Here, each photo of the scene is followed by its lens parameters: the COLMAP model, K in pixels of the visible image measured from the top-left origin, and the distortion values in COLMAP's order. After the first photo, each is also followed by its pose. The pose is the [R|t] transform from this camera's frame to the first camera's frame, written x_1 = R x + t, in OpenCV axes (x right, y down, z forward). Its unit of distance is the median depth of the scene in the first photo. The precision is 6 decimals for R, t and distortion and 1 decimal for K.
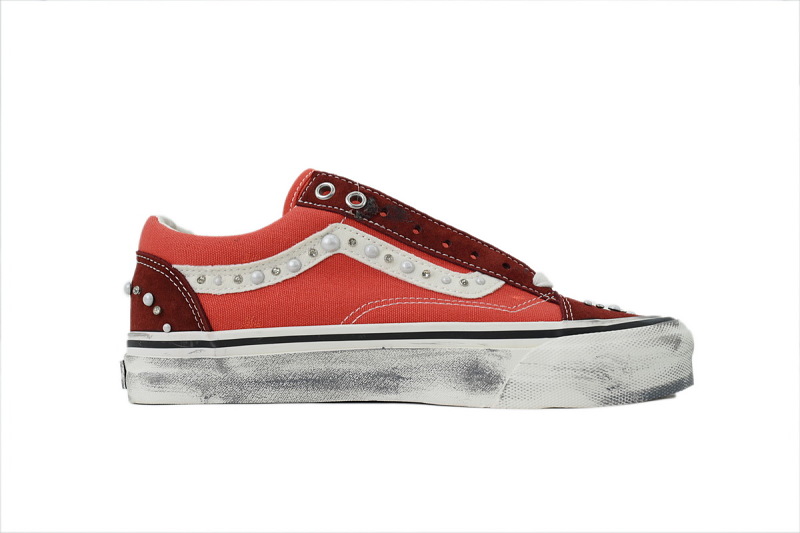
lens RADIAL K [[809.3, 0, 404.1], [0, 809.3, 266.0], [0, 0, 1]] dist [0.090084, 0.000000]
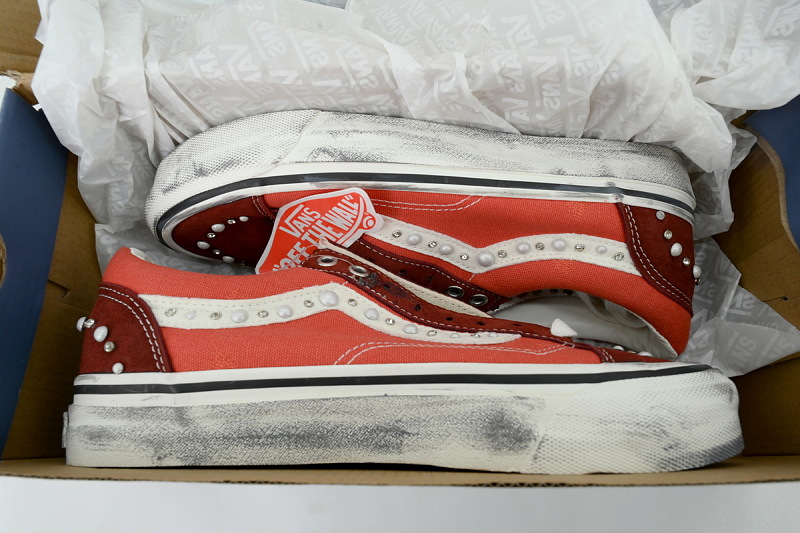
lens RADIAL K [[547.4, 0, 434.8], [0, 547.4, 270.3], [0, 0, 1]] dist [0.030499, 0.005990]
pose [[0.996357, 0.032022, 0.079043, -0.023174], [-0.018148, 0.985212, -0.170377, 0.068831], [-0.083330, 0.168322, 0.982204, 0.421111]]
